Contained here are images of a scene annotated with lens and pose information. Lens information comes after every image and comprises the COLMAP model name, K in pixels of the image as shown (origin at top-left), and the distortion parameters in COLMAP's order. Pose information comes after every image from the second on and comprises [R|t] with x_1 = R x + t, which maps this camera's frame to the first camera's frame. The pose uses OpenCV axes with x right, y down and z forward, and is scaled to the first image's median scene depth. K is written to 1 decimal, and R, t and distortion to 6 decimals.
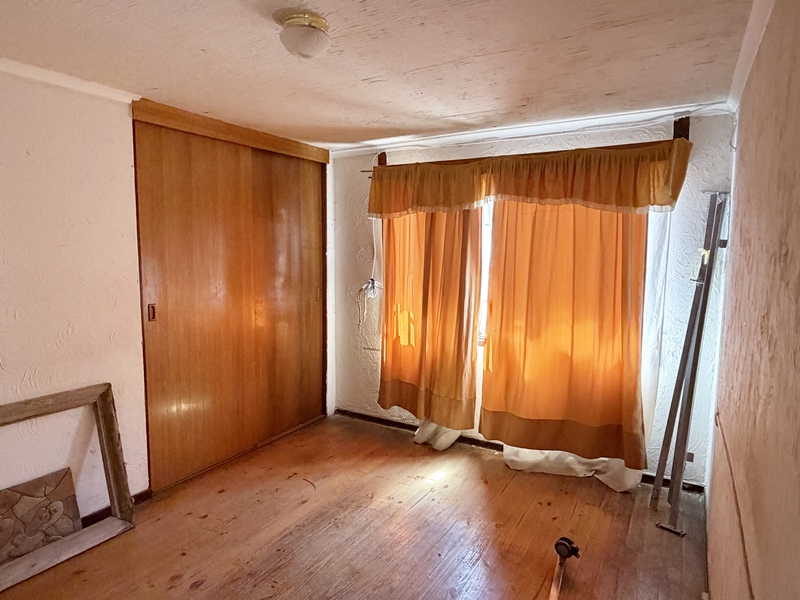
lens RADIAL K [[487.4, 0, 400.4], [0, 487.4, 299.1], [0, 0, 1]] dist [0.003932, 0.001703]
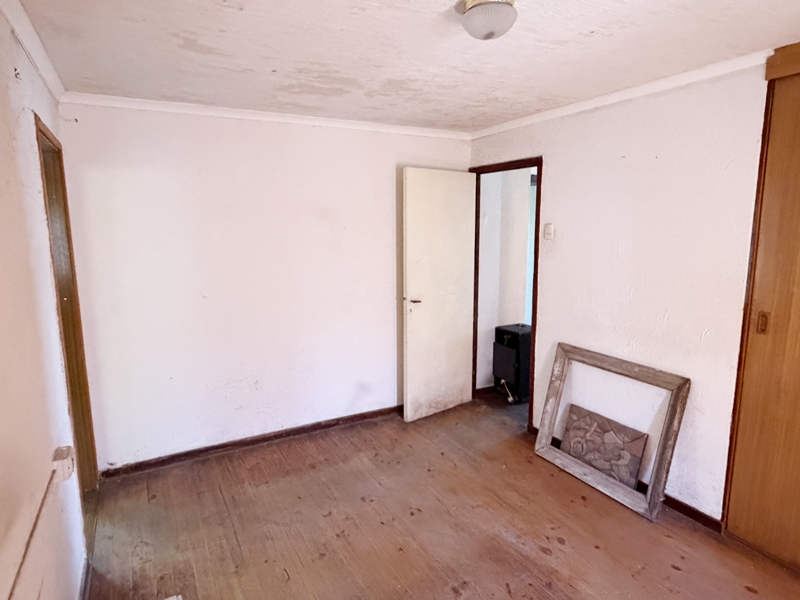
lens RADIAL K [[487.4, 0, 400.6], [0, 487.4, 300.9], [0, 0, 1]] dist [0.003932, 0.001703]
pose [[-0.500714, 0.125917, -0.856405, 0.528342], [-0.097703, 0.974820, 0.200452, -0.125123], [0.860081, 0.184043, -0.475804, 0.991331]]
